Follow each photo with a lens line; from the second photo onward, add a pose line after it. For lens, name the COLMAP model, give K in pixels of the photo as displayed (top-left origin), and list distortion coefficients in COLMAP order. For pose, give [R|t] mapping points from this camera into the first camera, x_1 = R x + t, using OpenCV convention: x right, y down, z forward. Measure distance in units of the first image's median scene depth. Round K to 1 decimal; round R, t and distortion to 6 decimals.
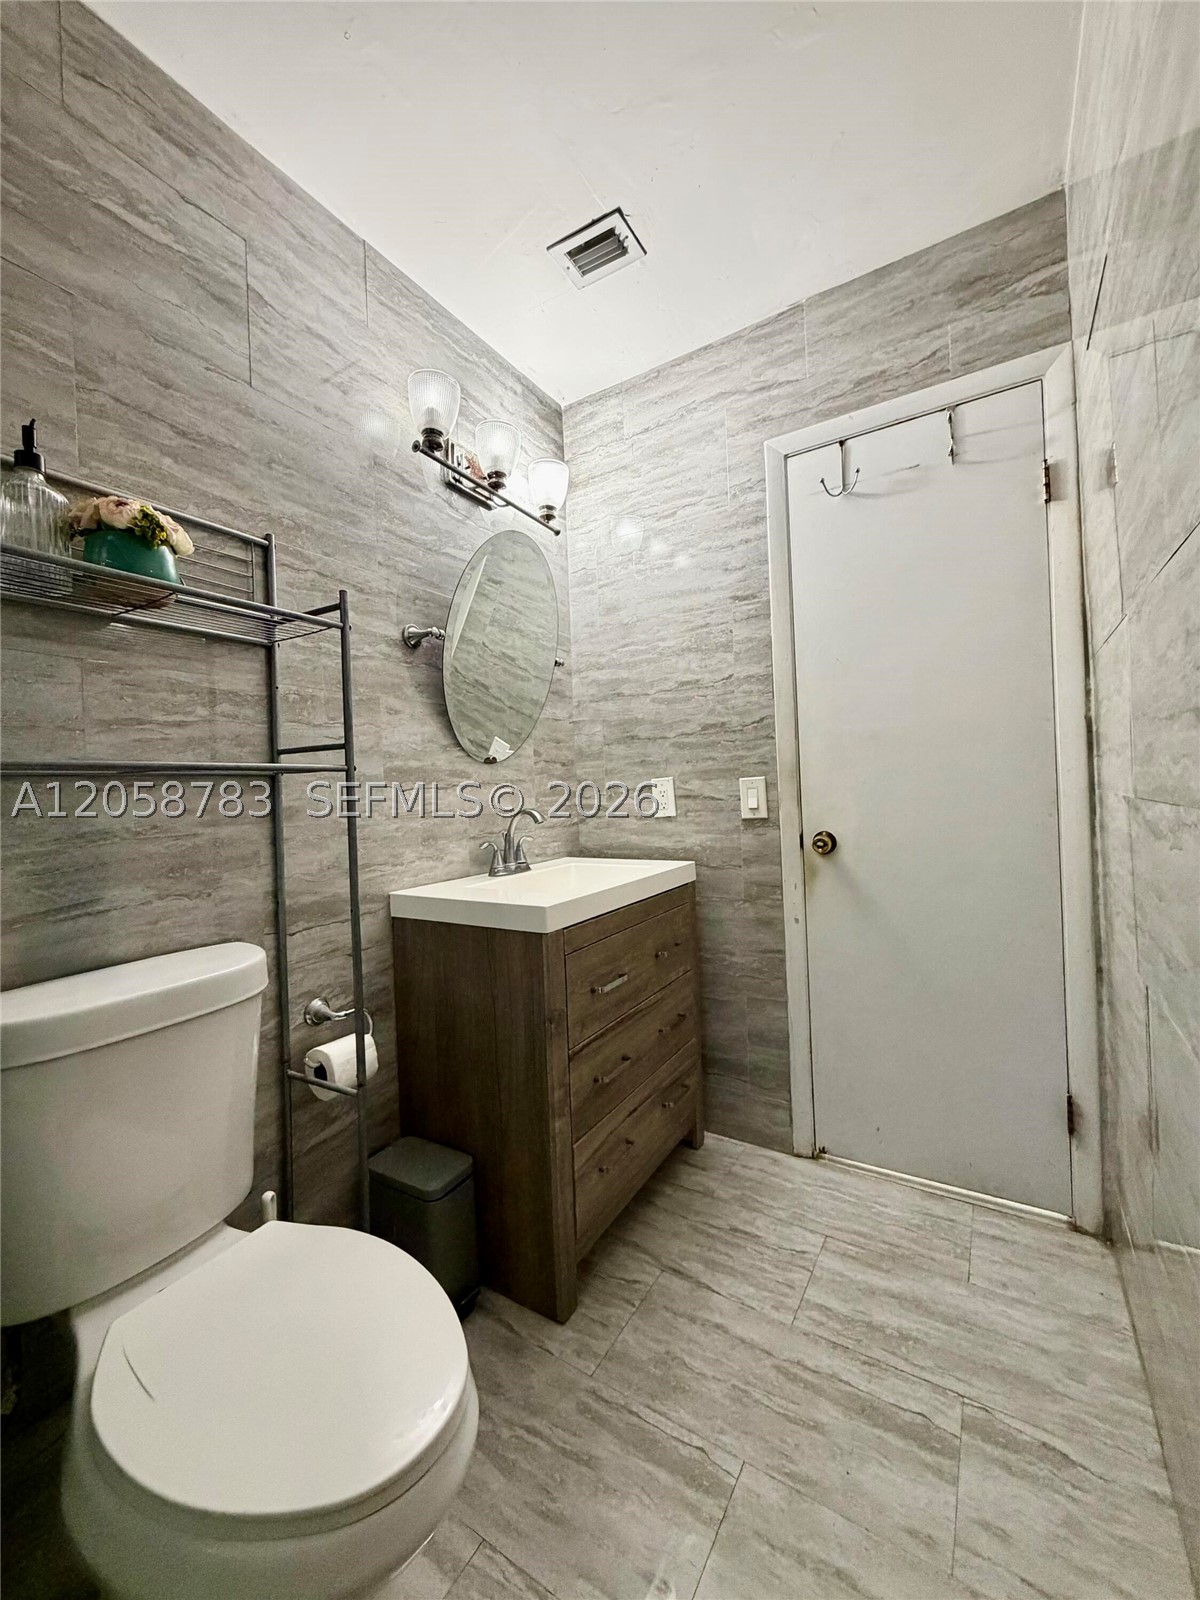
lens RADIAL K [[640.1, 0, 600.0], [0, 640.1, 800.0], [0, 0, 1]] dist [-0.000010, 0.000009]
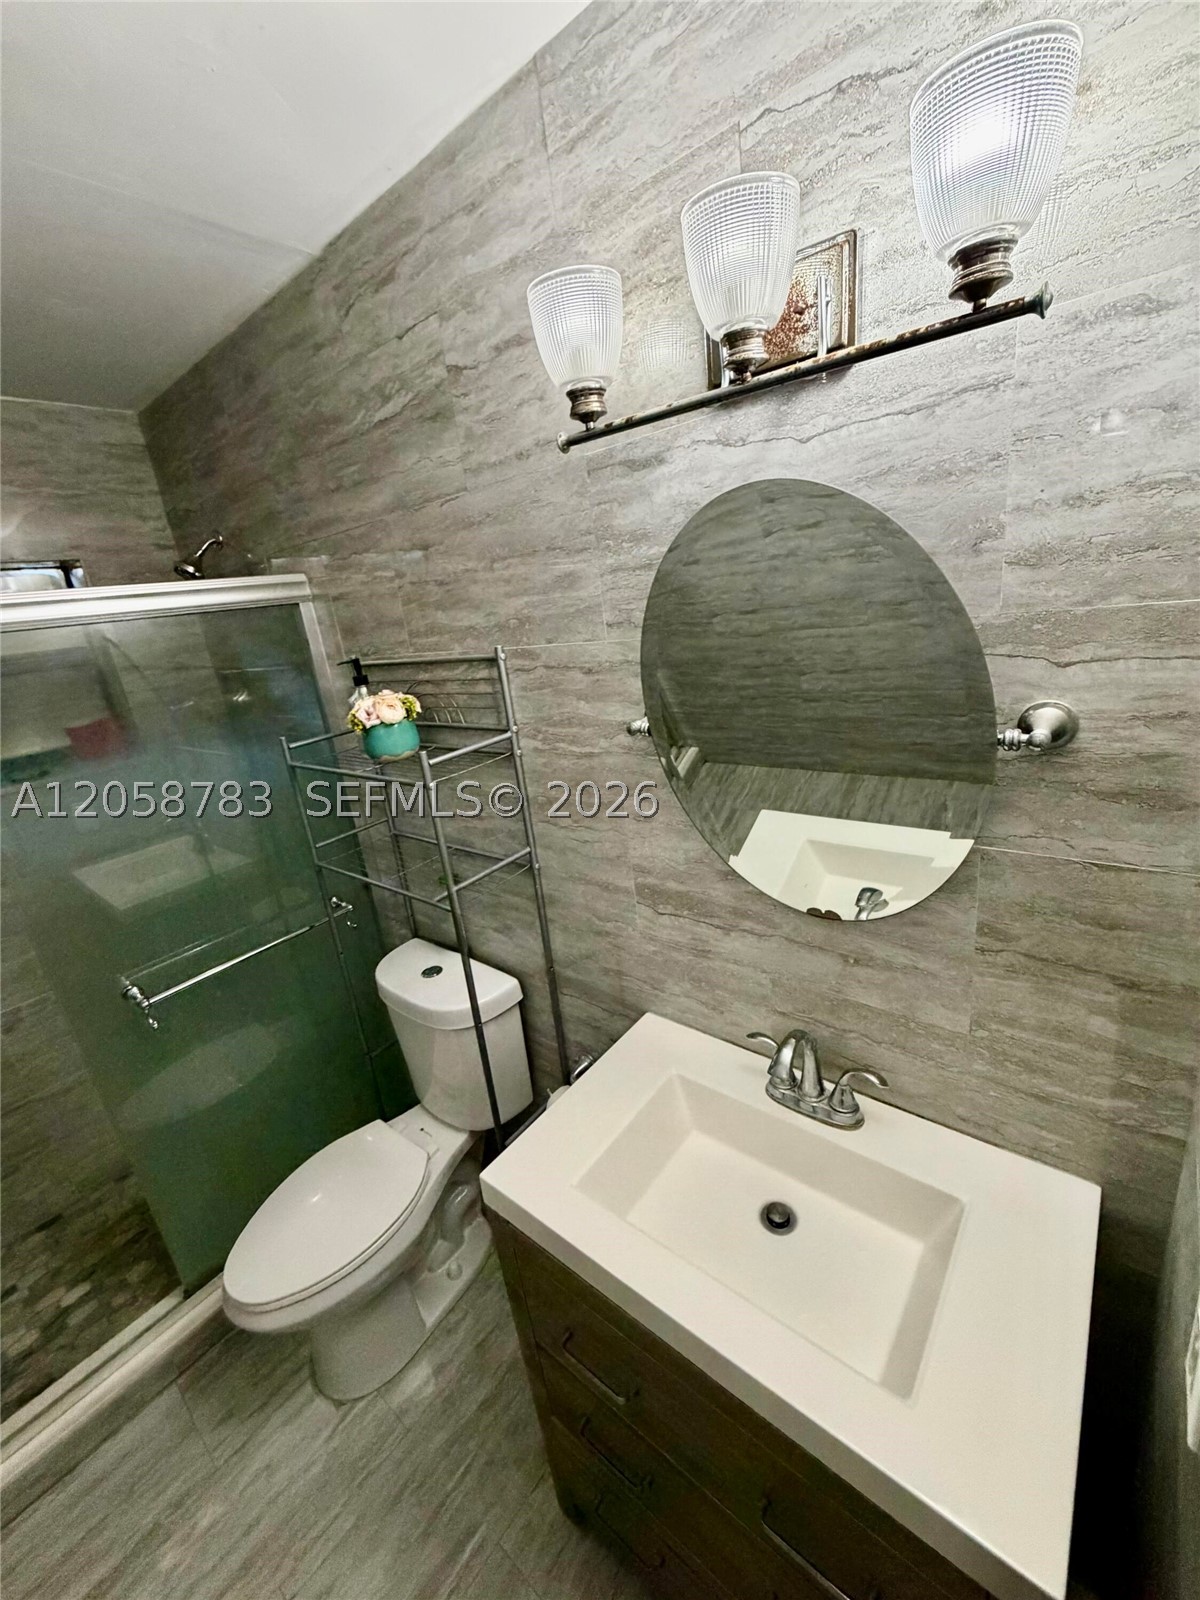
lens RADIAL K [[640.1, 0, 600.0], [0, 640.1, 800.0], [0, 0, 1]] dist [-0.000010, 0.000009]
pose [[-0.130464, 0.354214, -0.926019, 0.395904], [0.108975, 0.933466, 0.341709, -0.440788], [0.985446, -0.056332, -0.160384, 1.115999]]
